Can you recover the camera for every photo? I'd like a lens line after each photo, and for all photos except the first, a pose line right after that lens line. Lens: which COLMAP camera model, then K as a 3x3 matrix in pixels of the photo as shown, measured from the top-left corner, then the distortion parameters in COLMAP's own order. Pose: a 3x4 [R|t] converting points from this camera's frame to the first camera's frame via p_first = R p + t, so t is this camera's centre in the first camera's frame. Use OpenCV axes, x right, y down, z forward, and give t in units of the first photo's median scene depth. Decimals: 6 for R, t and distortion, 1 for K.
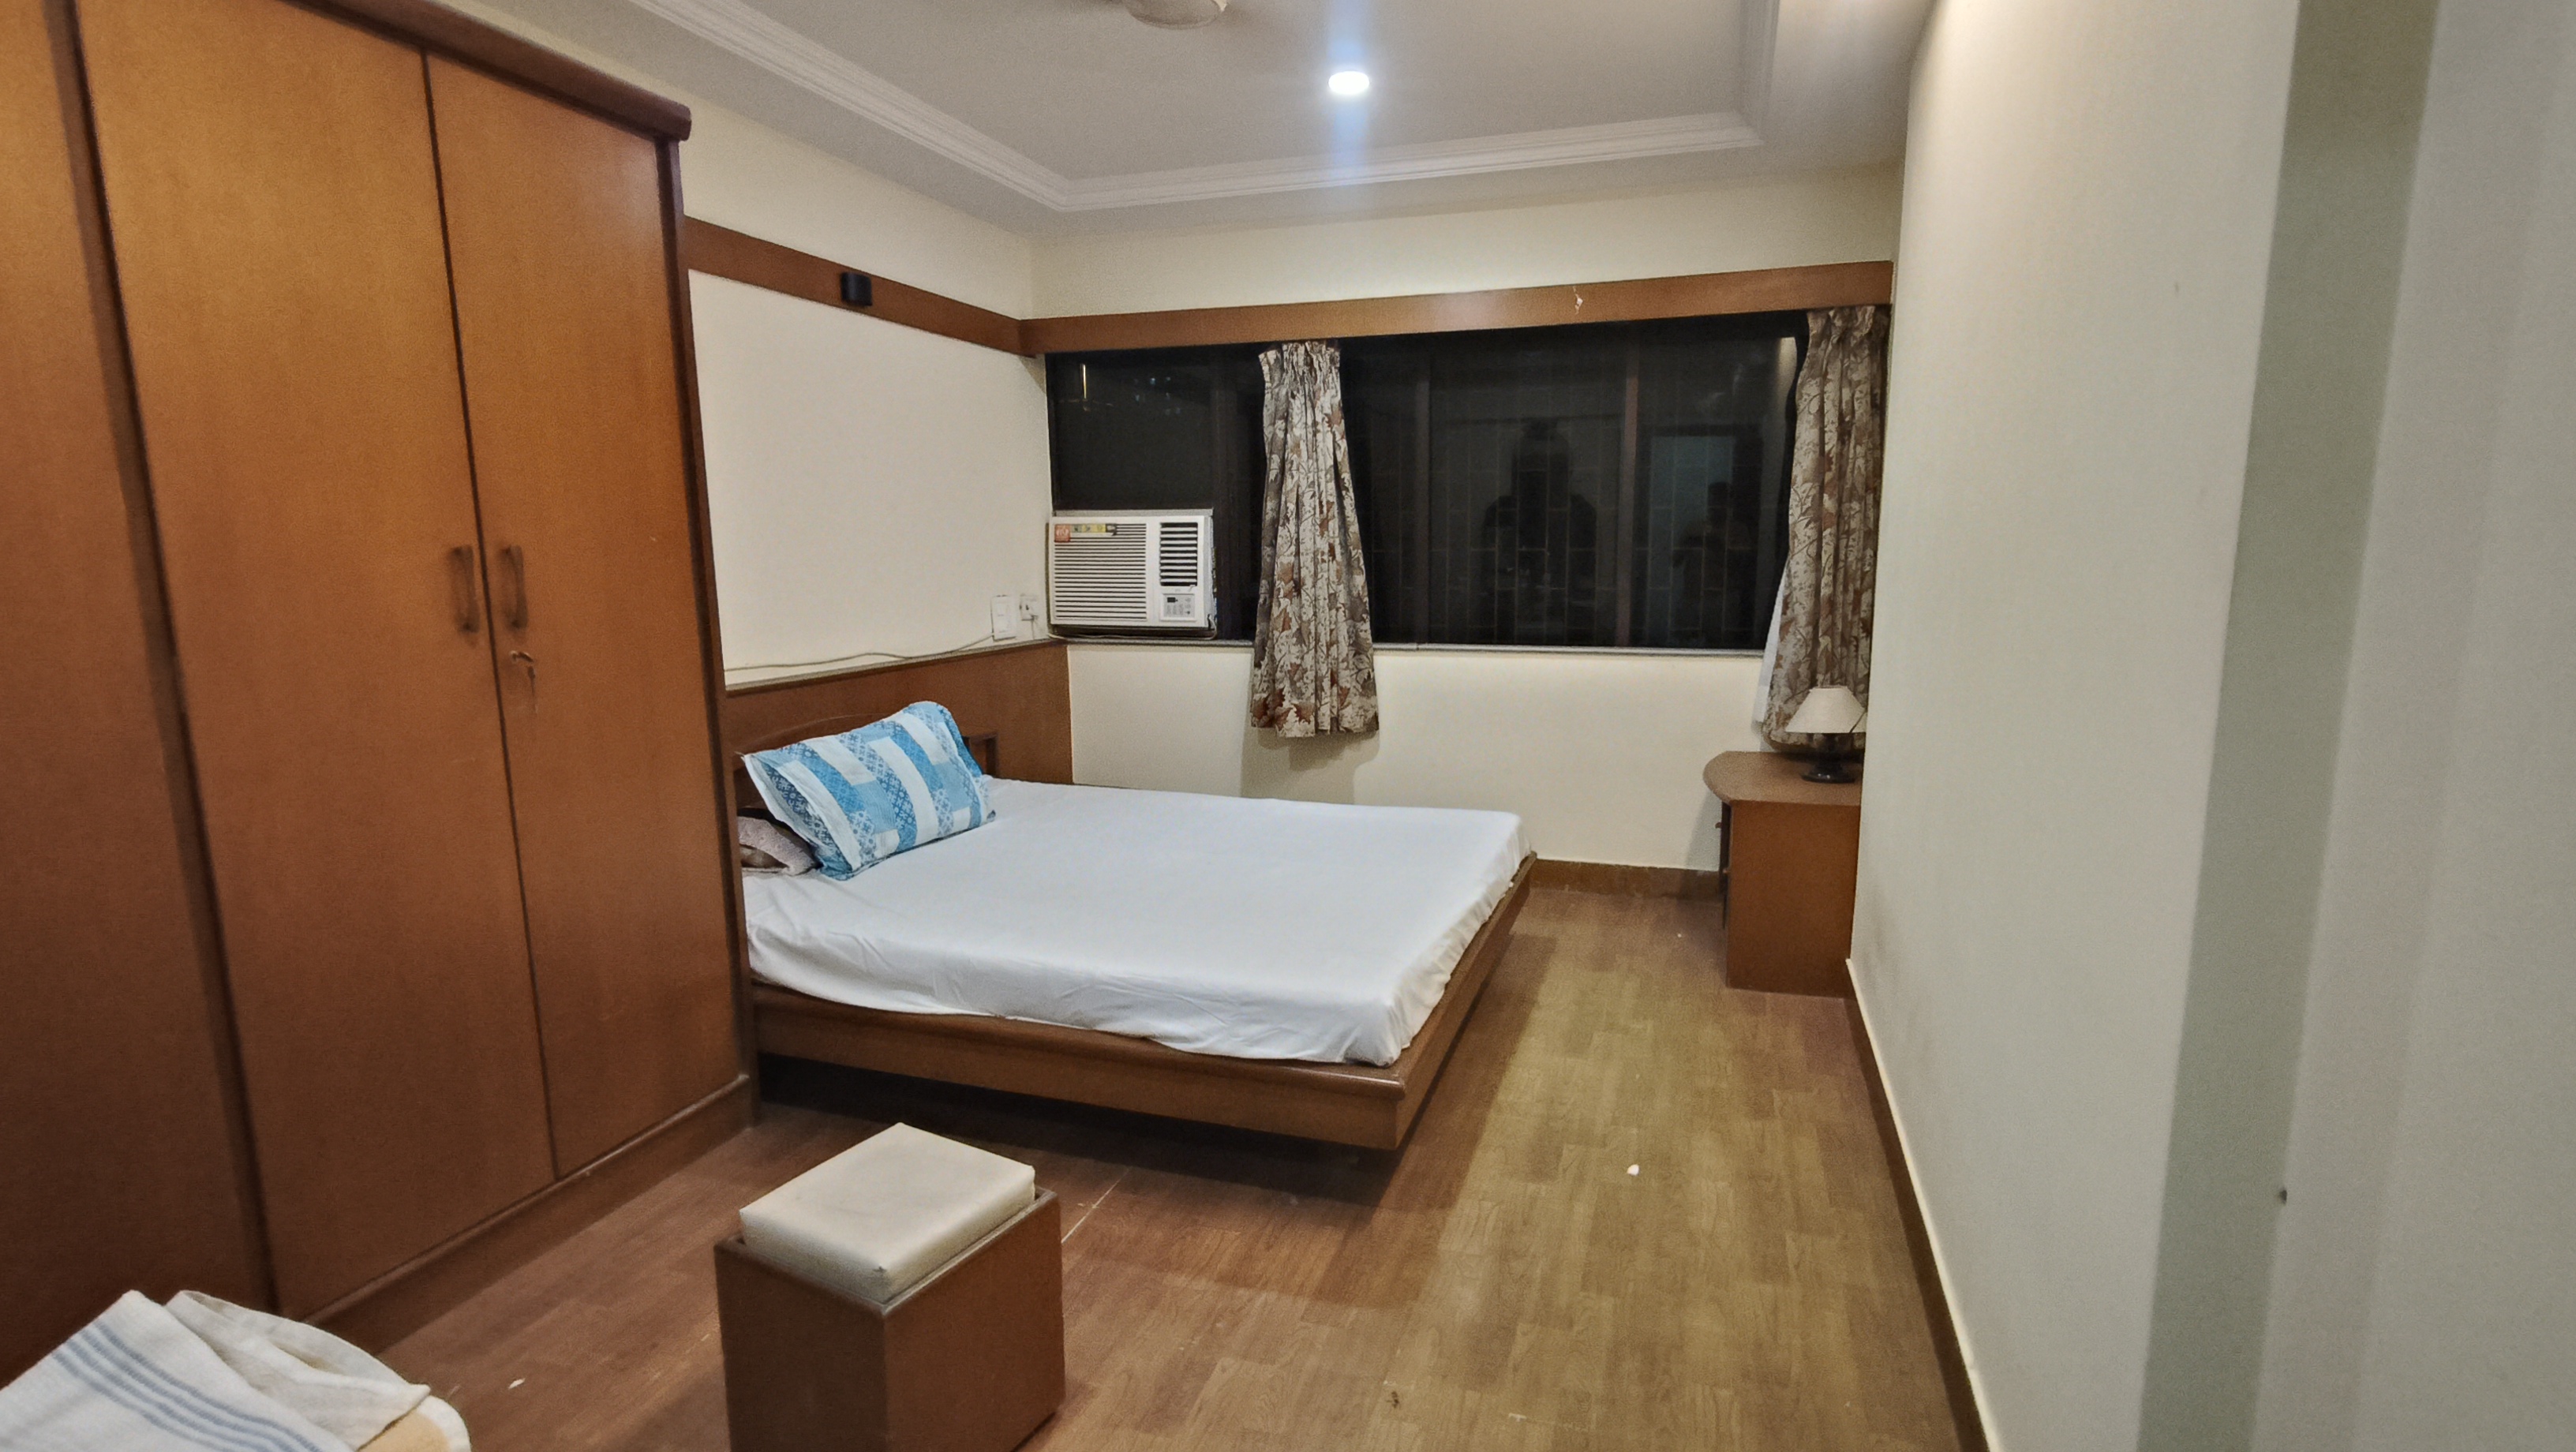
lens RADIAL K [[1194.2, 0, 1283.5], [0, 1194.2, 740.4], [0, 0, 1]] dist [0.001639, -0.002445]
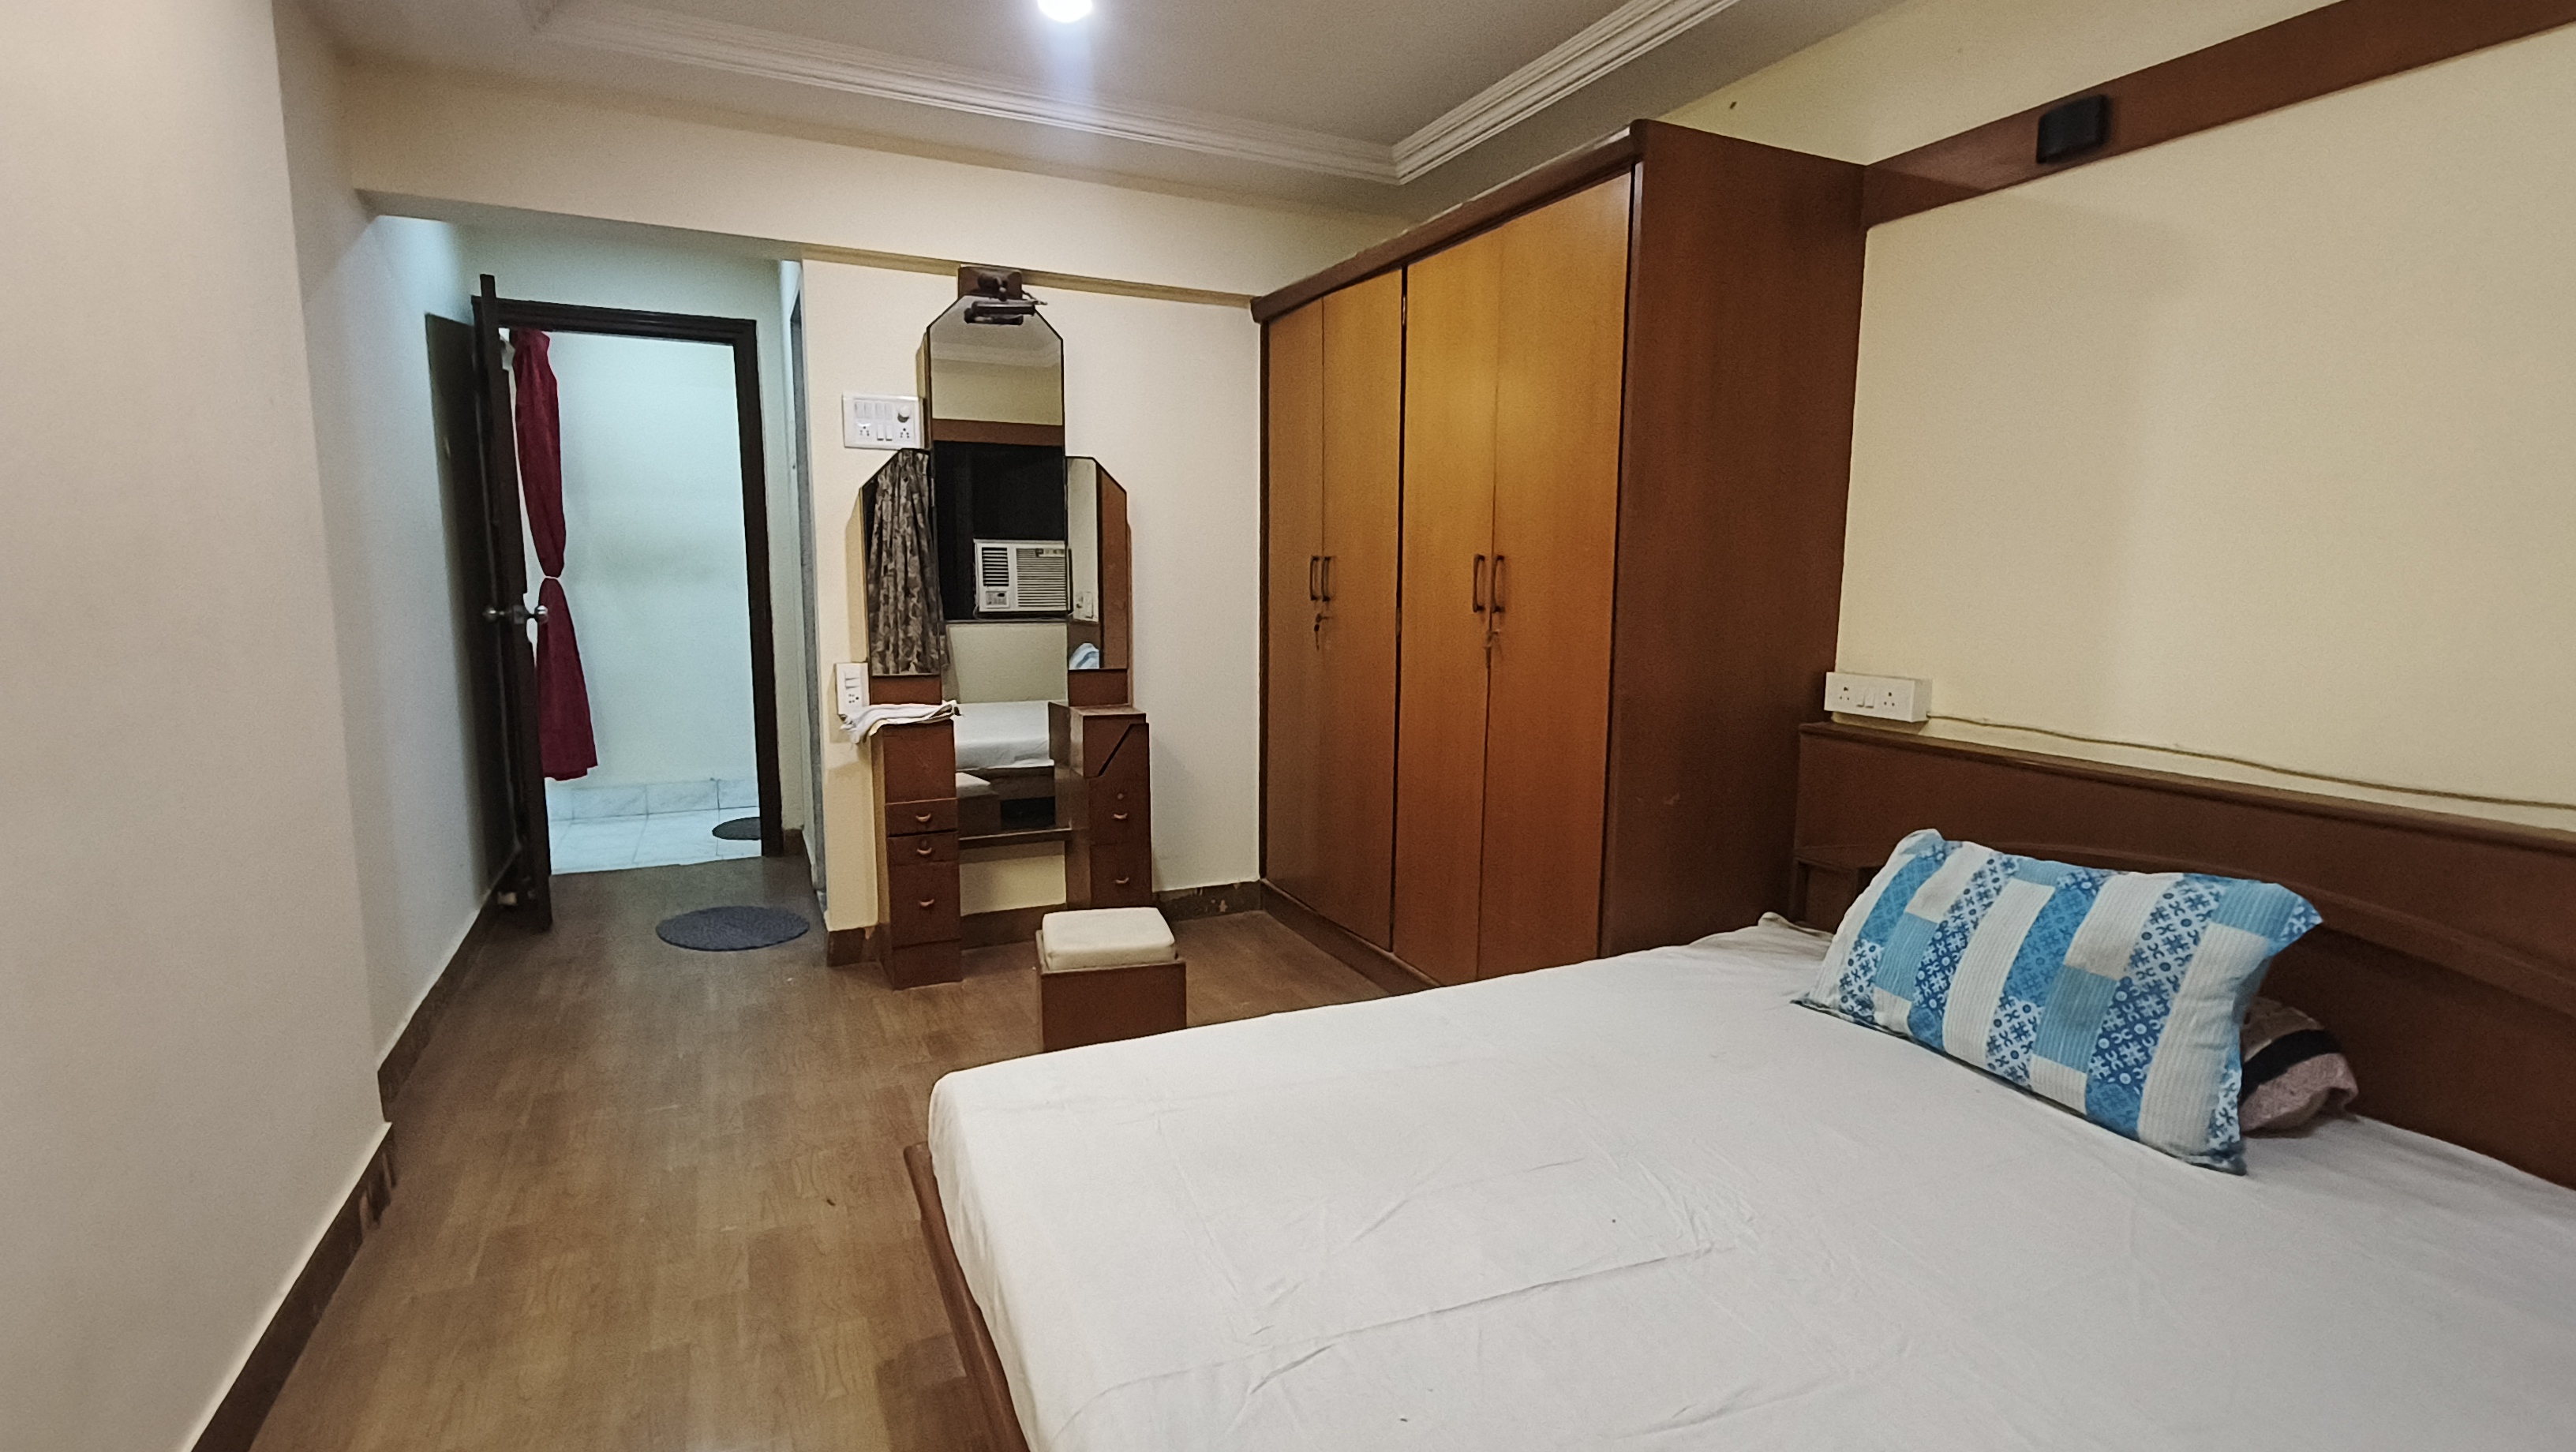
lens RADIAL K [[1194.2, 0, 1281.0], [0, 1194.2, 705.0], [0, 0, 1]] dist [0.001639, -0.002445]
pose [[-0.713669, 0.072014, -0.696772, 0.525198], [-0.126163, 0.965220, 0.228981, -0.277024], [0.689028, 0.251324, -0.679762, 1.800906]]
